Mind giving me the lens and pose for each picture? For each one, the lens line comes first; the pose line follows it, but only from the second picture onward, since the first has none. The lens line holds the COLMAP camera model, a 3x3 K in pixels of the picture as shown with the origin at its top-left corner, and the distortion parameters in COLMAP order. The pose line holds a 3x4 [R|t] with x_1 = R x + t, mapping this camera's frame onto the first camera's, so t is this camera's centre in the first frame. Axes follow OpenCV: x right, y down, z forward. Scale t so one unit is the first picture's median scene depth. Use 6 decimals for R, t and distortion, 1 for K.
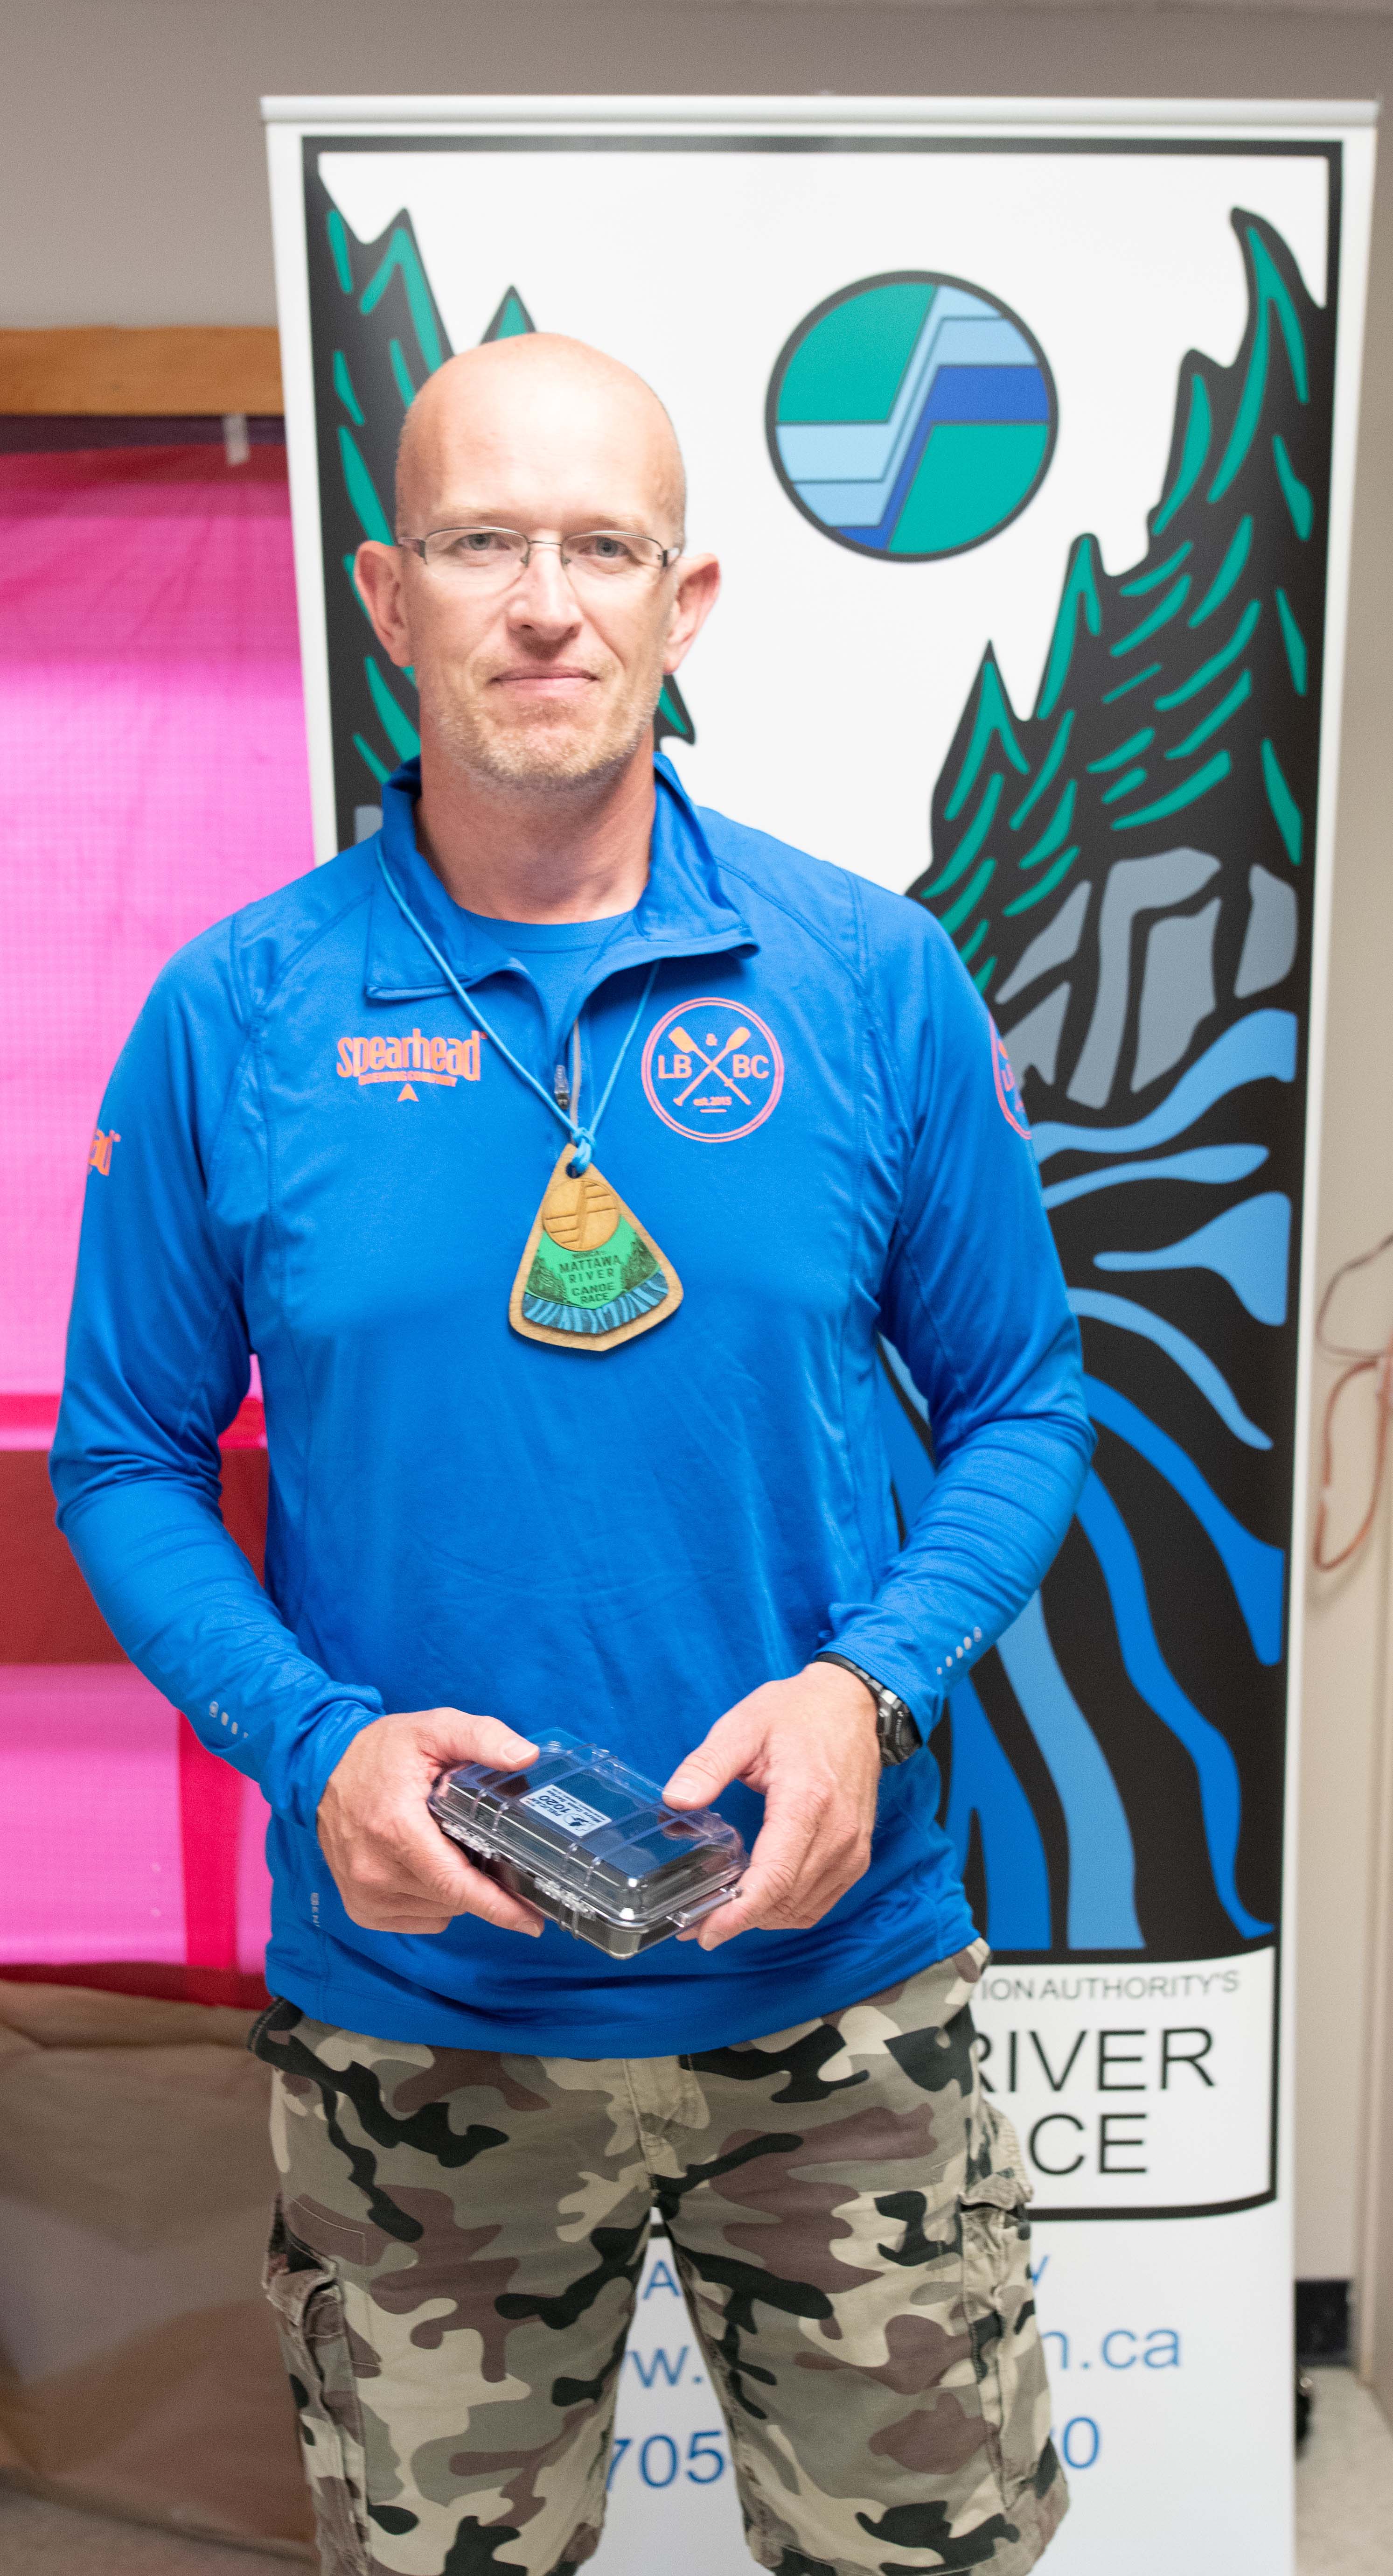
lens RADIAL K [[2469.5, 0, 679.8], [0, 2469.5, 1319.7], [0, 0, 1]] dist [-0.039043, 0.000000]
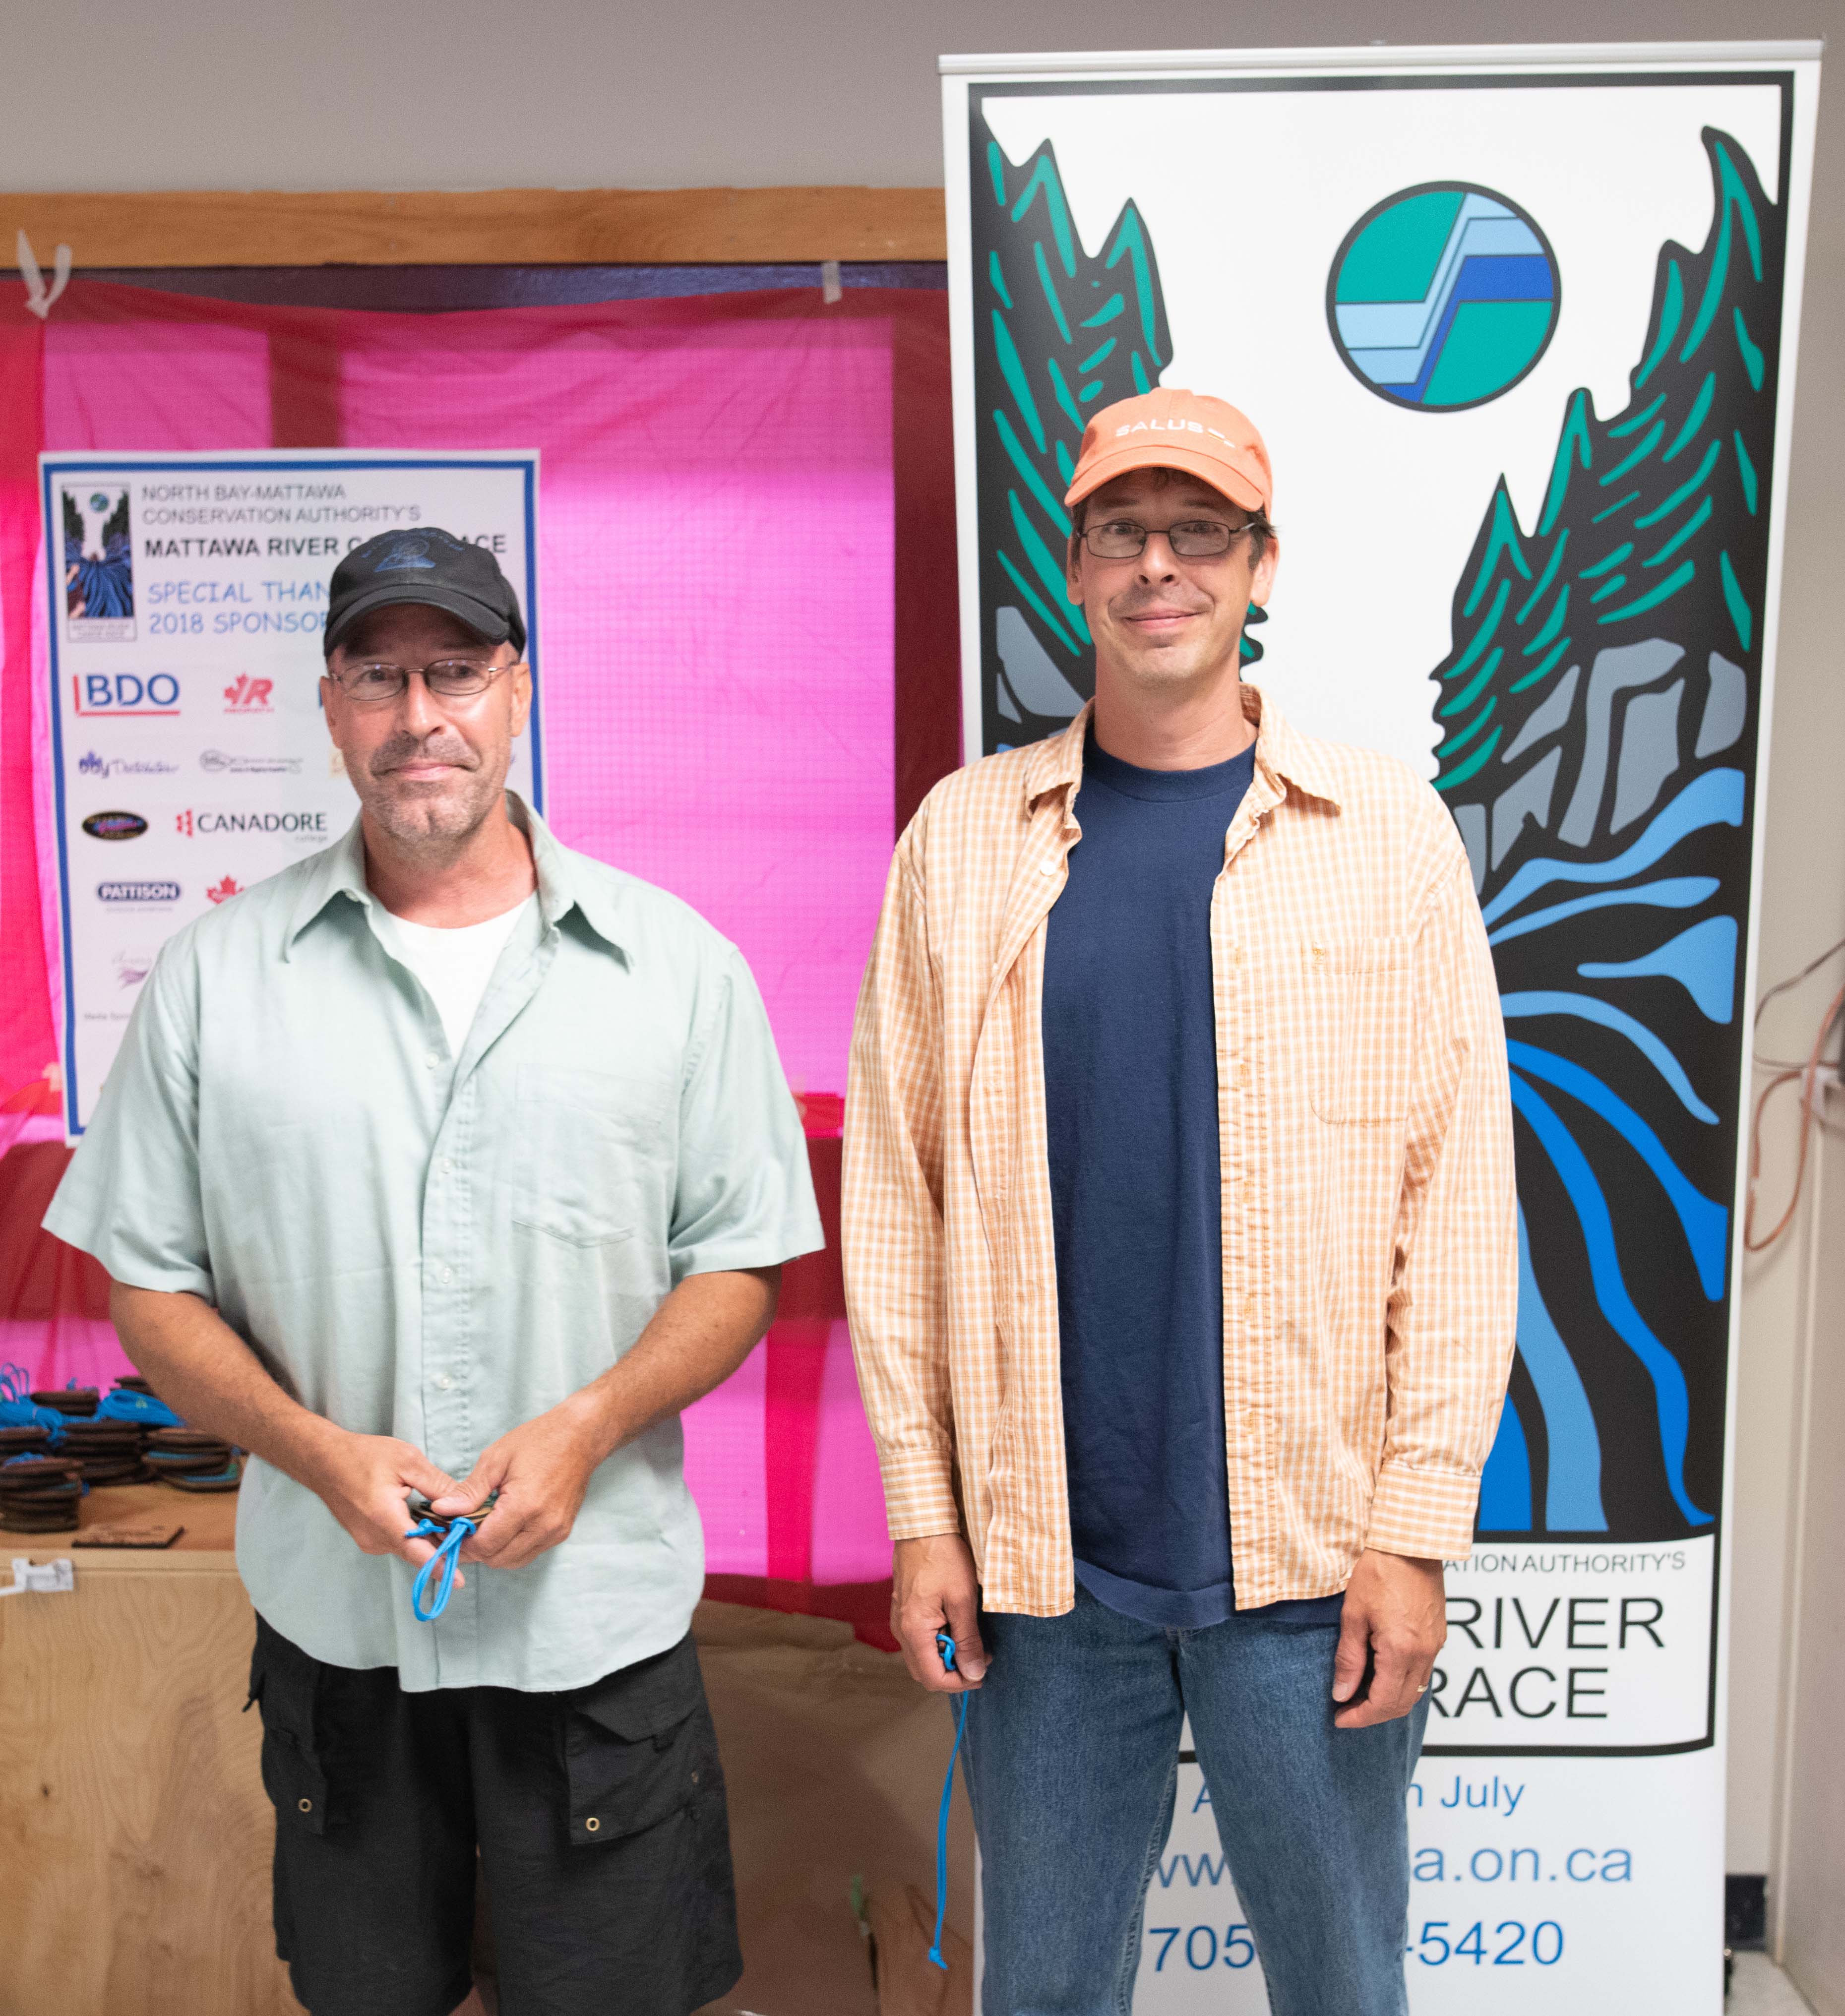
lens RADIAL K [[2645.0, 0, 854.7], [0, 2645.0, 1145.7], [0, 0, 1]] dist [-0.039418, 0.000000]
pose [[0.998069, 0.008130, -0.061584, -0.114993], [-0.006892, 0.999770, 0.020289, 0.041020], [0.061735, -0.019825, 0.997896, -0.357480]]
